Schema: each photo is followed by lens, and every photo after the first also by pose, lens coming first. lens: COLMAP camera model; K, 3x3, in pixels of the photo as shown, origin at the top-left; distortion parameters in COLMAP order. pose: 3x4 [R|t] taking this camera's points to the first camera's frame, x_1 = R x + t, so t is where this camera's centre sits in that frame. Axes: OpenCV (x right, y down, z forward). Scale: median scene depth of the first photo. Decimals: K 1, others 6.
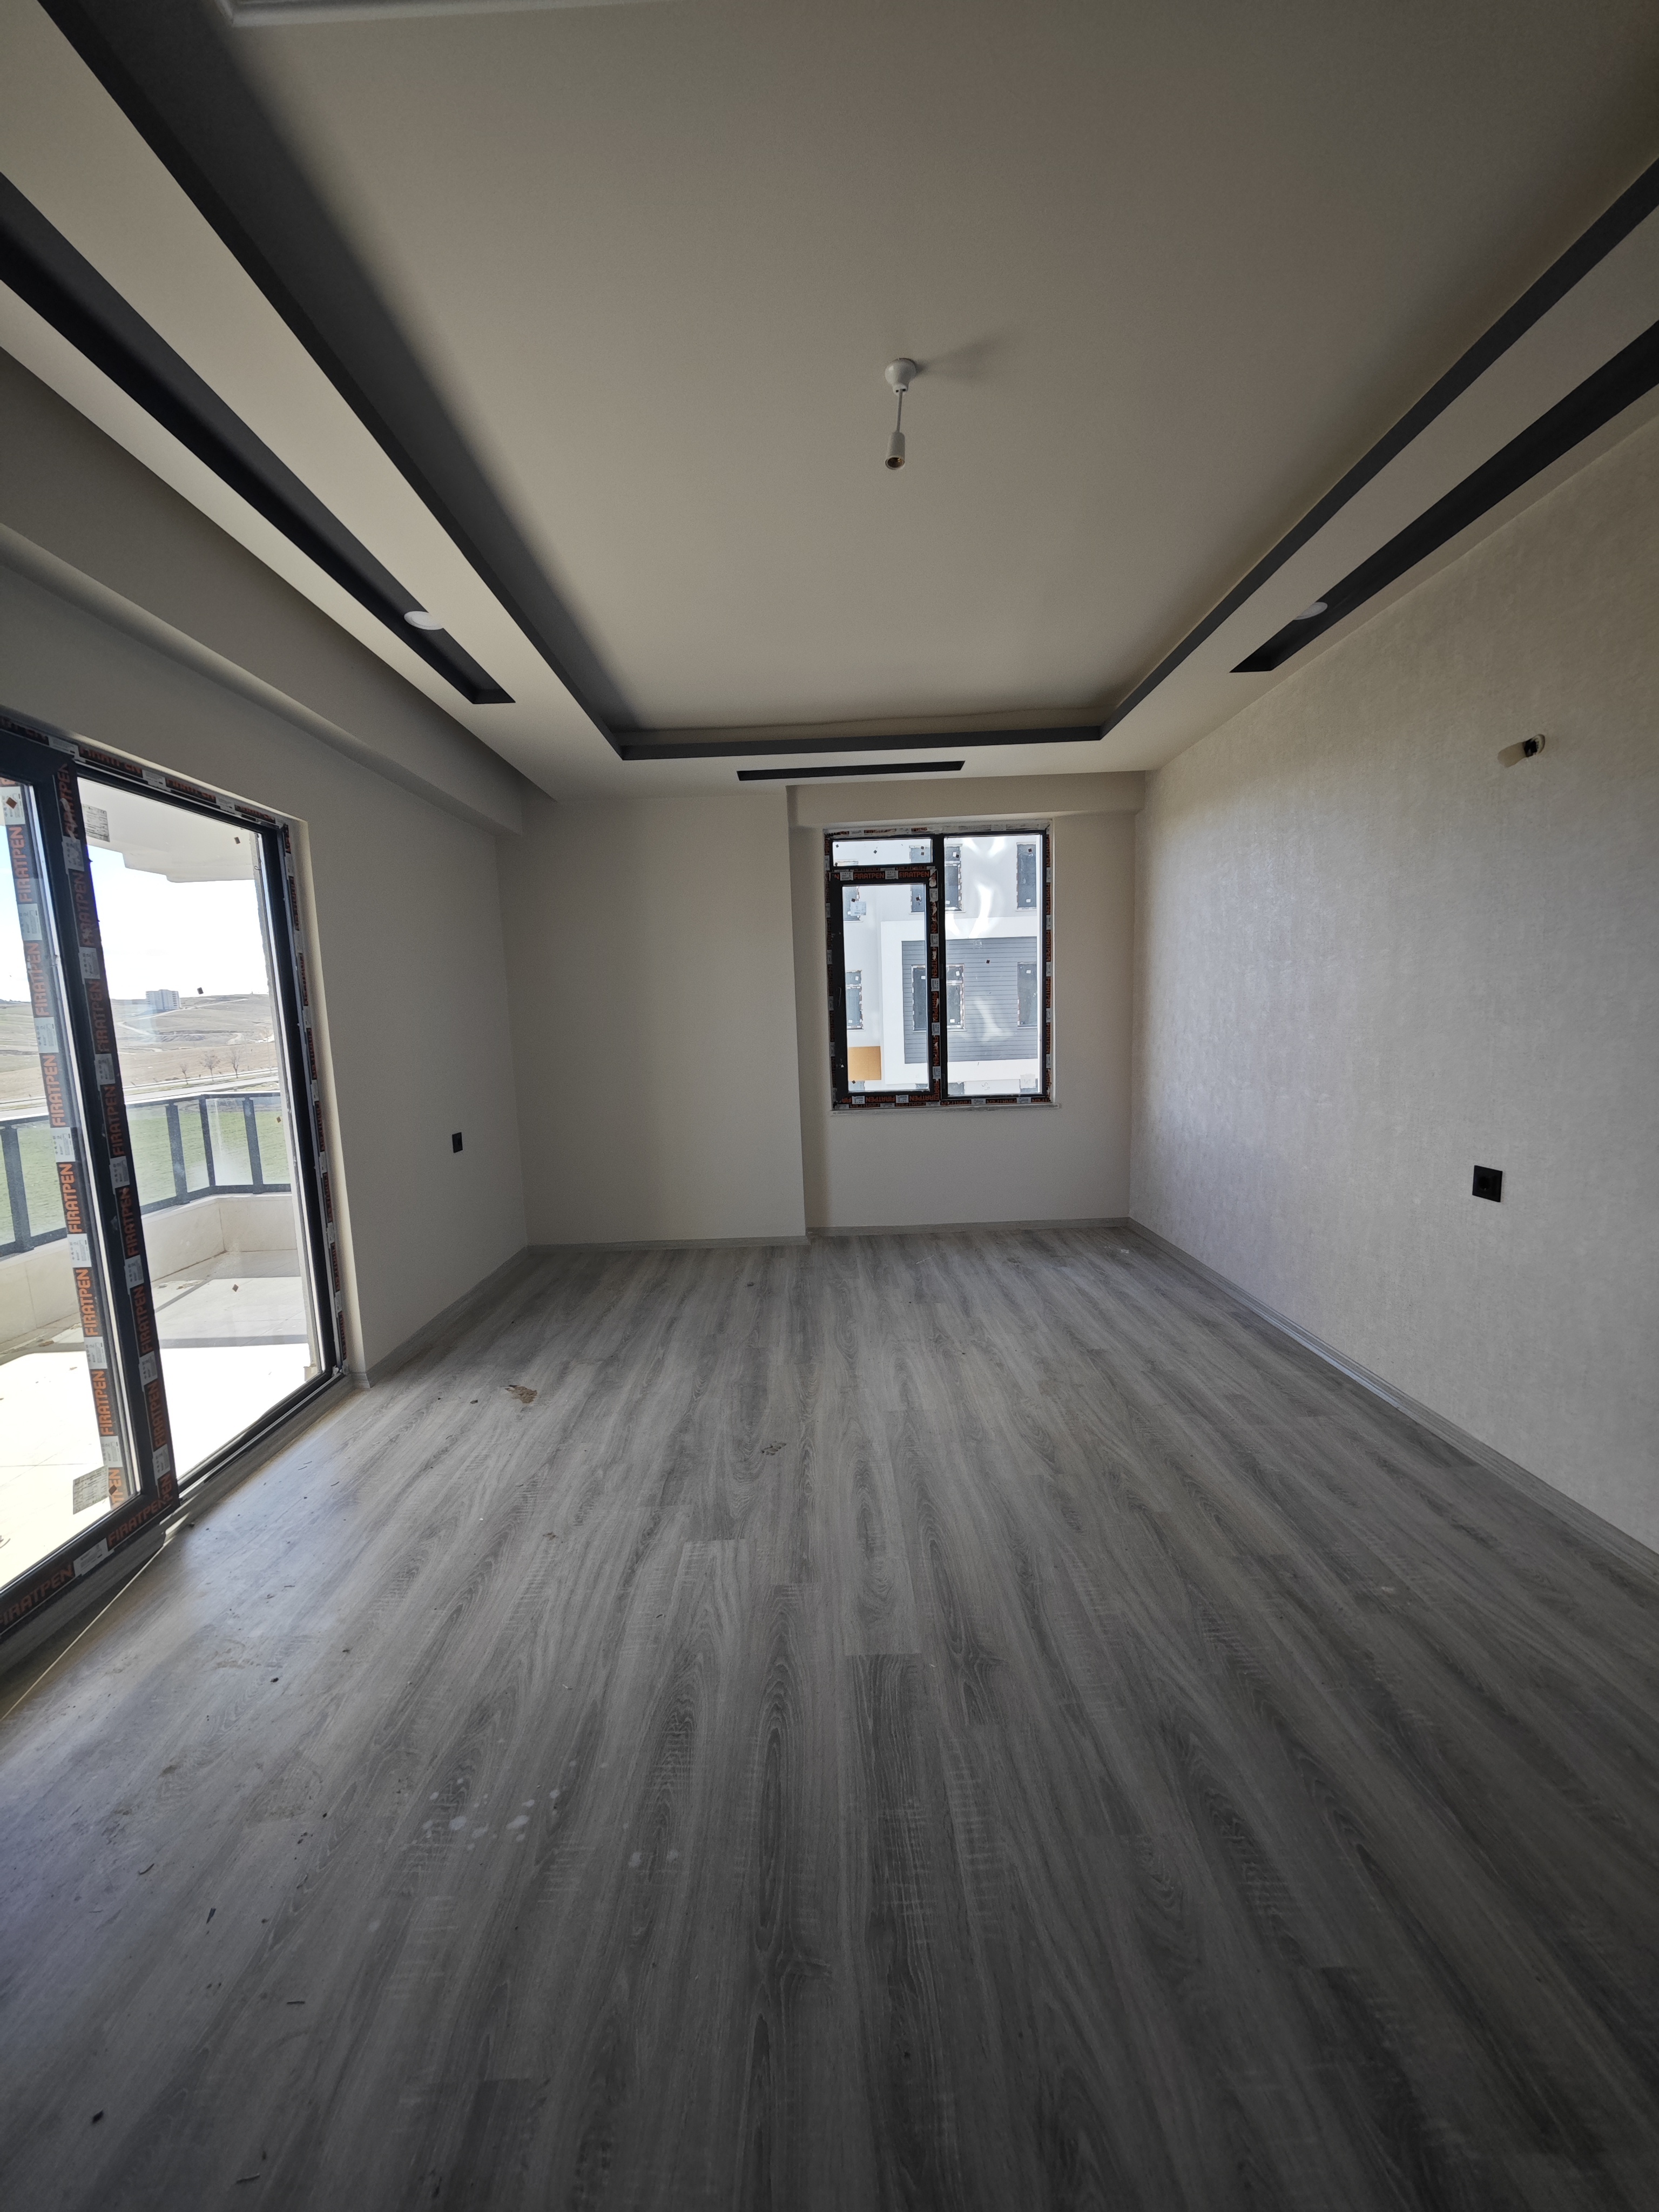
lens RADIAL K [[780.5, 0, 821.0], [0, 780.5, 1108.8], [0, 0, 1]] dist [-0.001756, 0.000344]
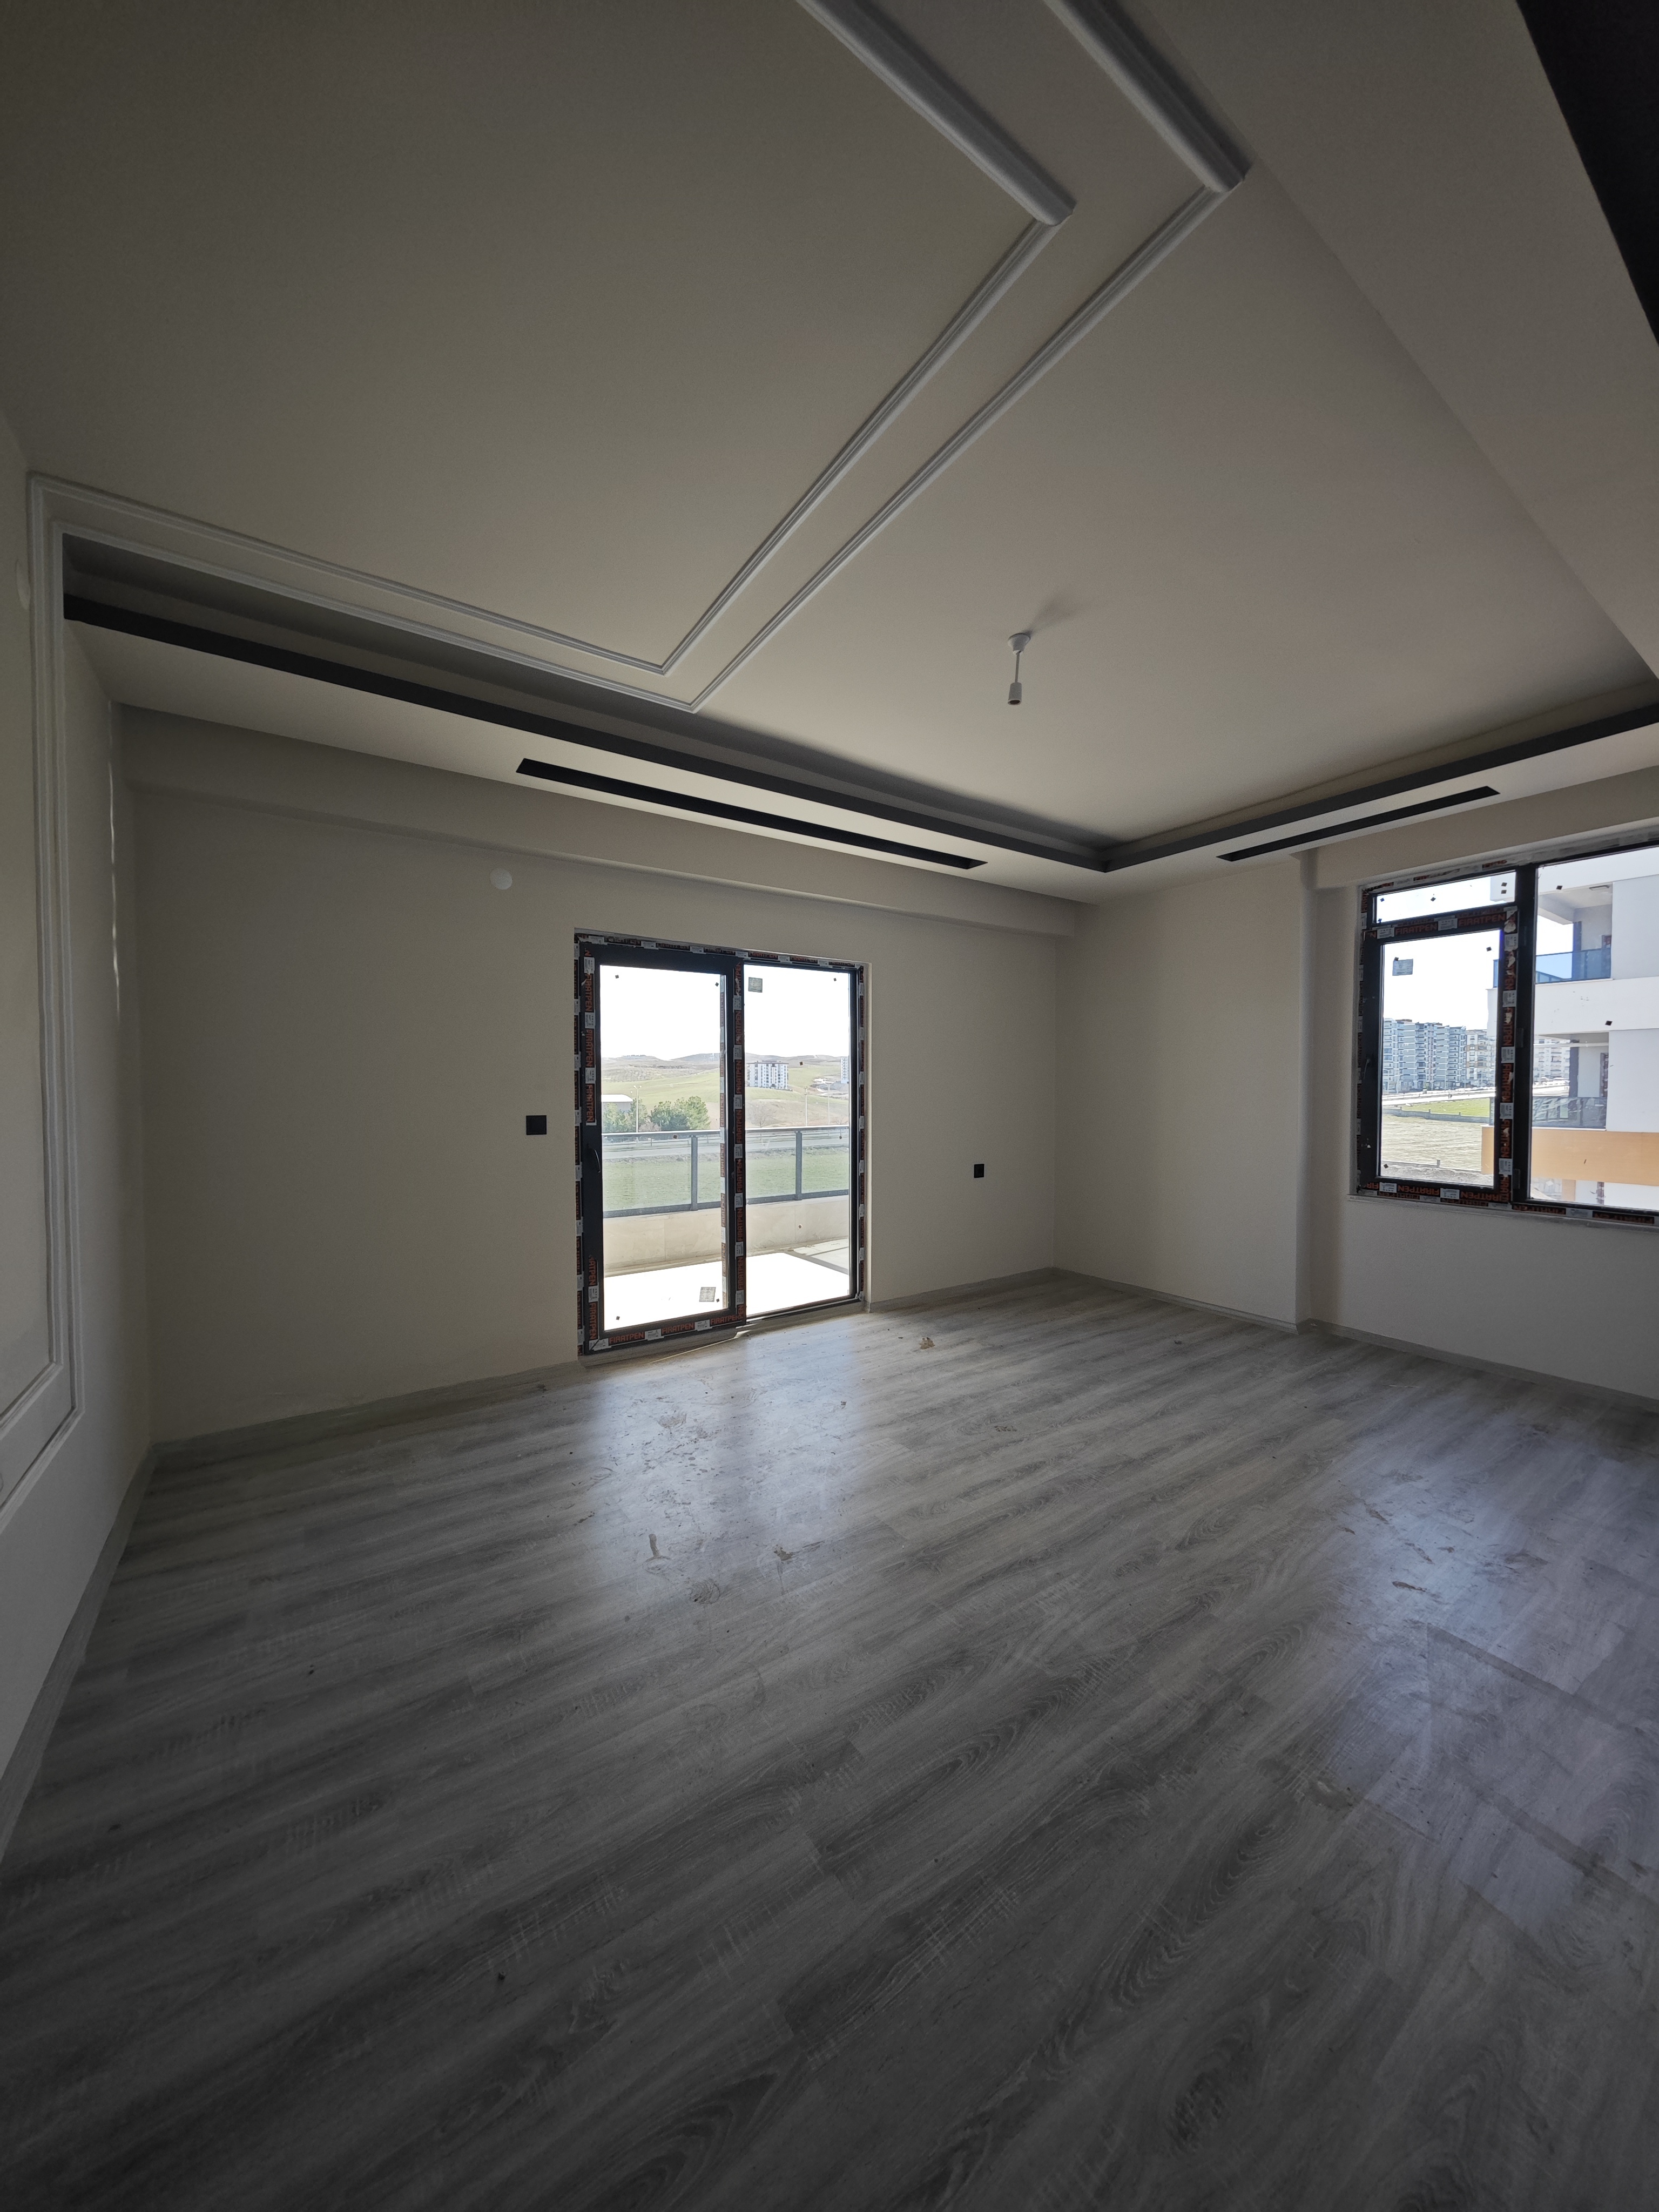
lens RADIAL K [[780.5, 0, 826.1], [0, 780.5, 1110.2], [0, 0, 1]] dist [-0.001756, 0.000344]
pose [[0.559919, 0.061863, -0.826235, 0.637202], [-0.117336, 0.993079, -0.005161, -0.028780], [0.820197, 0.099837, 0.563303, 0.000846]]
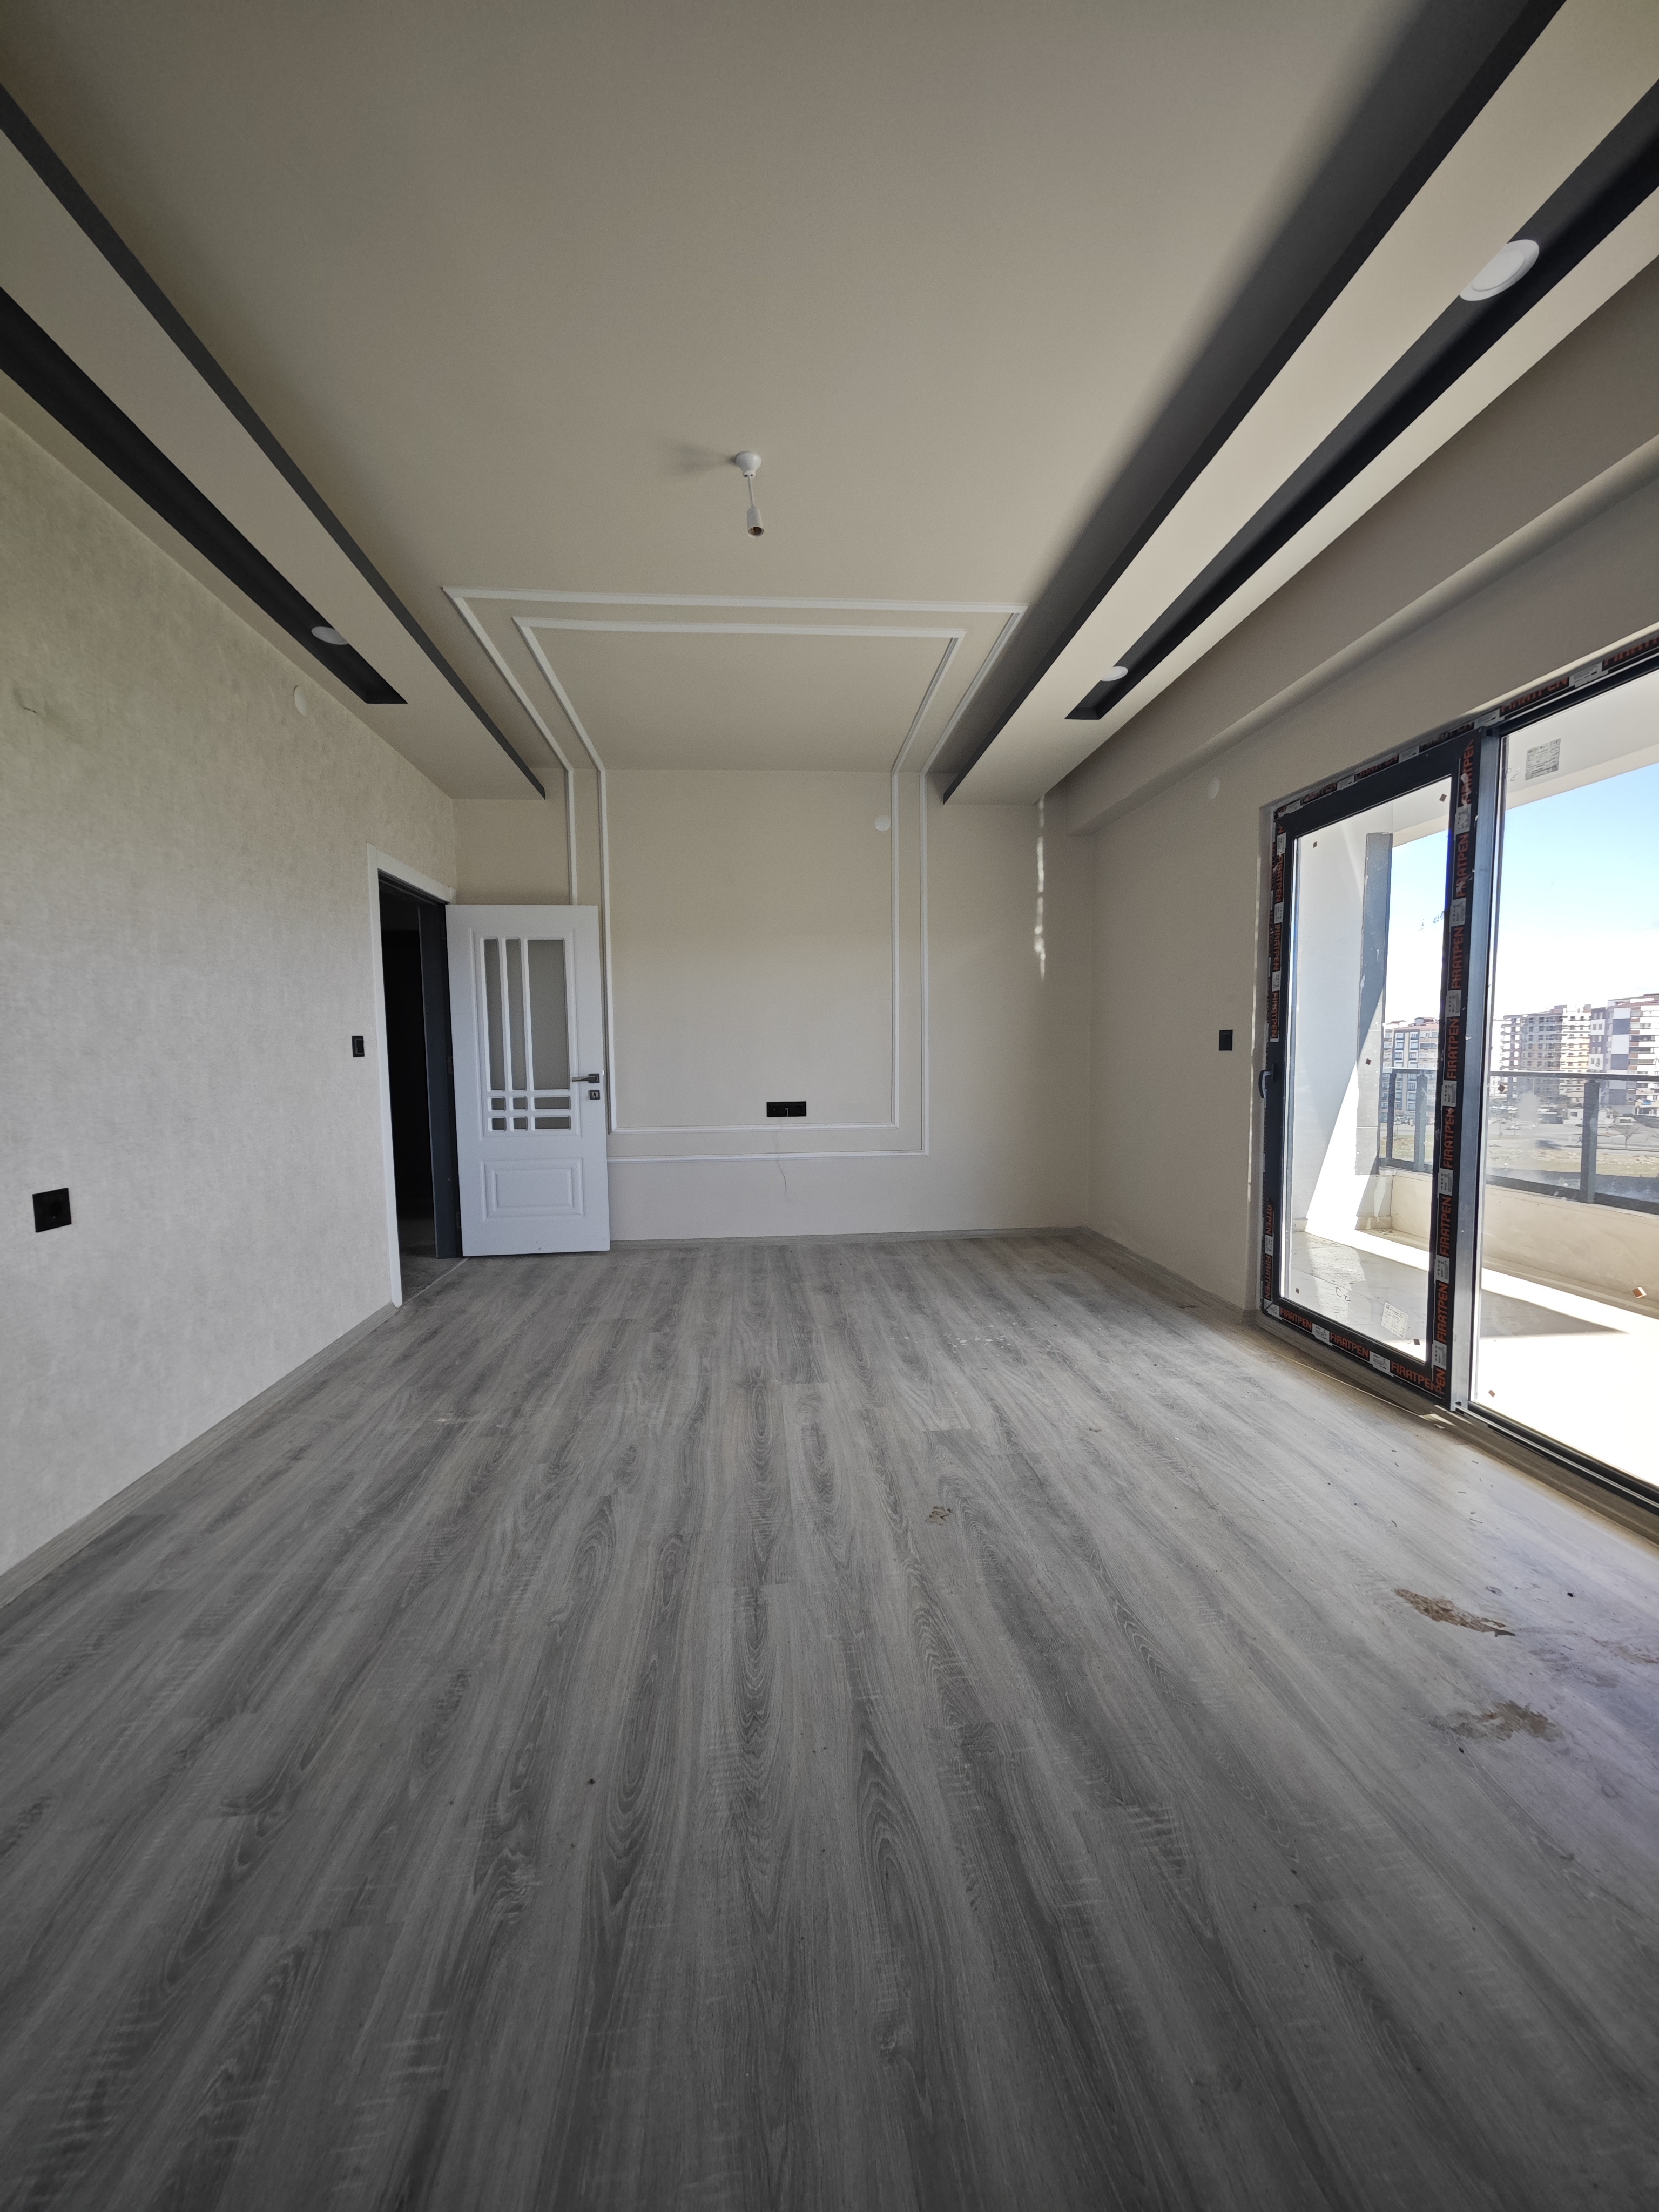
lens RADIAL K [[780.5, 0, 822.8], [0, 780.5, 1110.6], [0, 0, 1]] dist [-0.001756, 0.000344]
pose [[-0.995329, 0.052586, -0.080957, 0.079903], [0.035551, 0.979343, 0.199056, -0.104219], [0.089753, 0.195249, -0.976638, 1.363020]]
